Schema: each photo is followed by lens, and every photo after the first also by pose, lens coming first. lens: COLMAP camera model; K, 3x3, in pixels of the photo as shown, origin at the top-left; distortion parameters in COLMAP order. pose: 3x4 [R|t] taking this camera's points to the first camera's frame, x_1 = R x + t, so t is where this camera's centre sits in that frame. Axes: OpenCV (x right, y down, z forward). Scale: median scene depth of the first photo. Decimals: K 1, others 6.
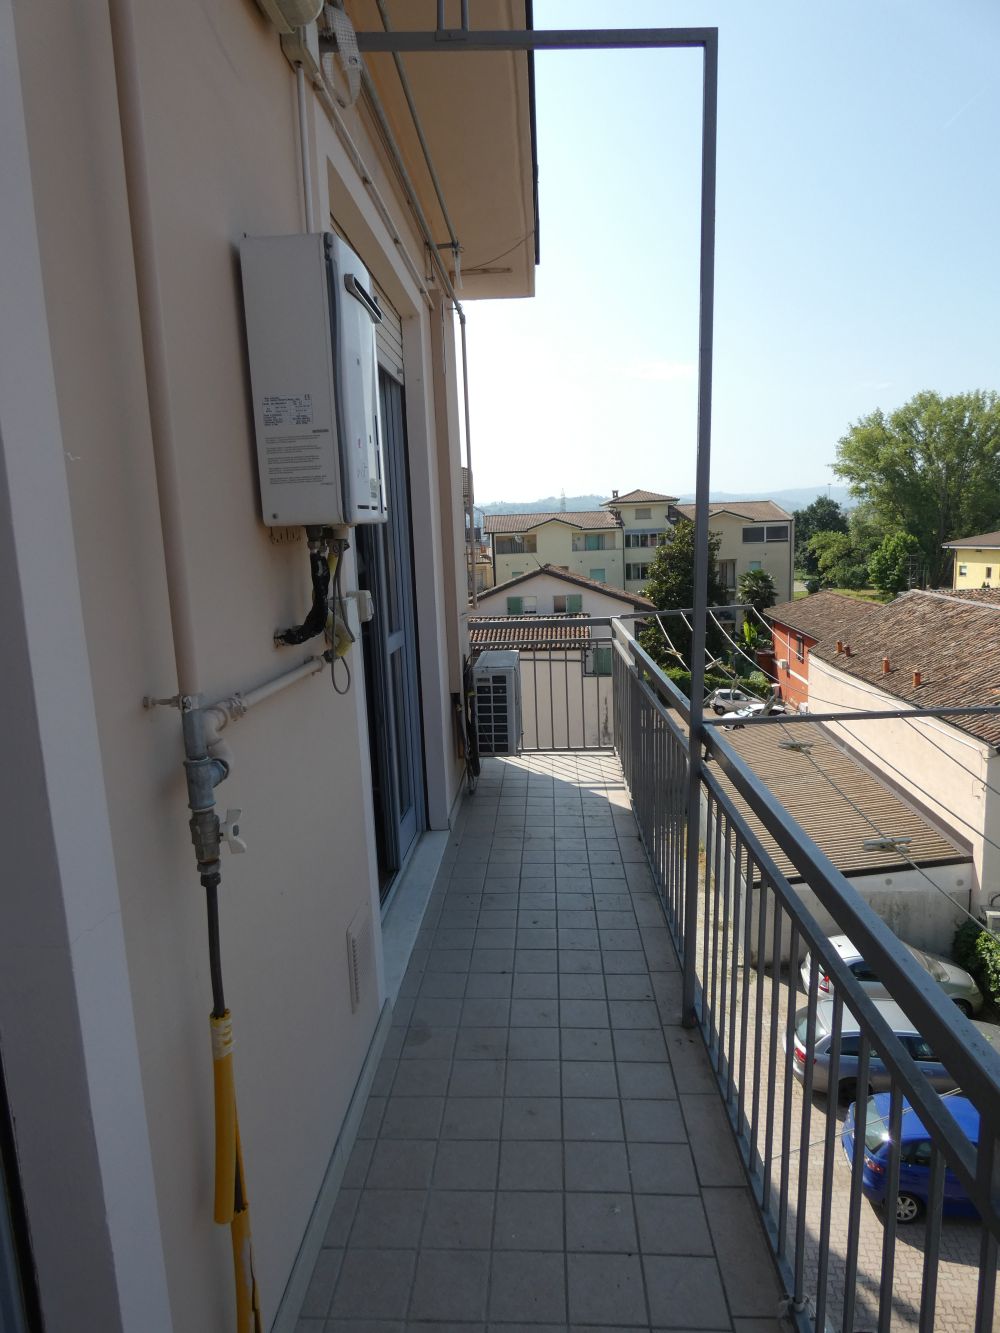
lens RADIAL K [[794.6, 0, 499.4], [0, 794.6, 671.3], [0, 0, 1]] dist [-0.004566, 0.000287]
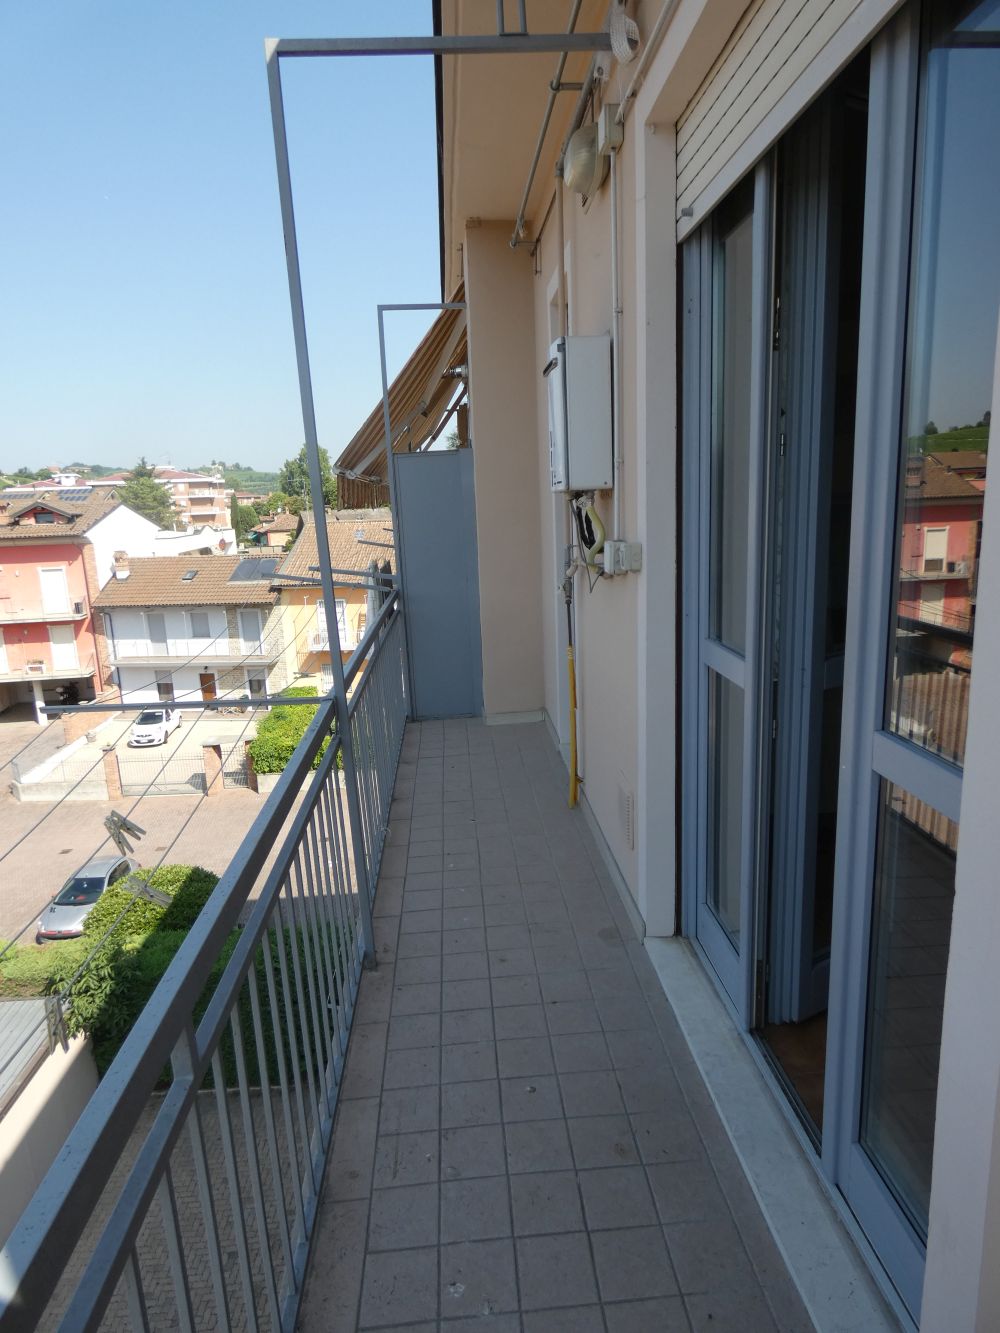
lens RADIAL K [[794.6, 0, 502.5], [0, 794.6, 665.9], [0, 0, 1]] dist [-0.004566, 0.000287]
pose [[-0.988849, 0.110899, -0.099397, 0.122024], [0.065170, 0.922373, 0.380763, -0.333502], [0.133907, 0.370039, -0.919315, 1.858785]]
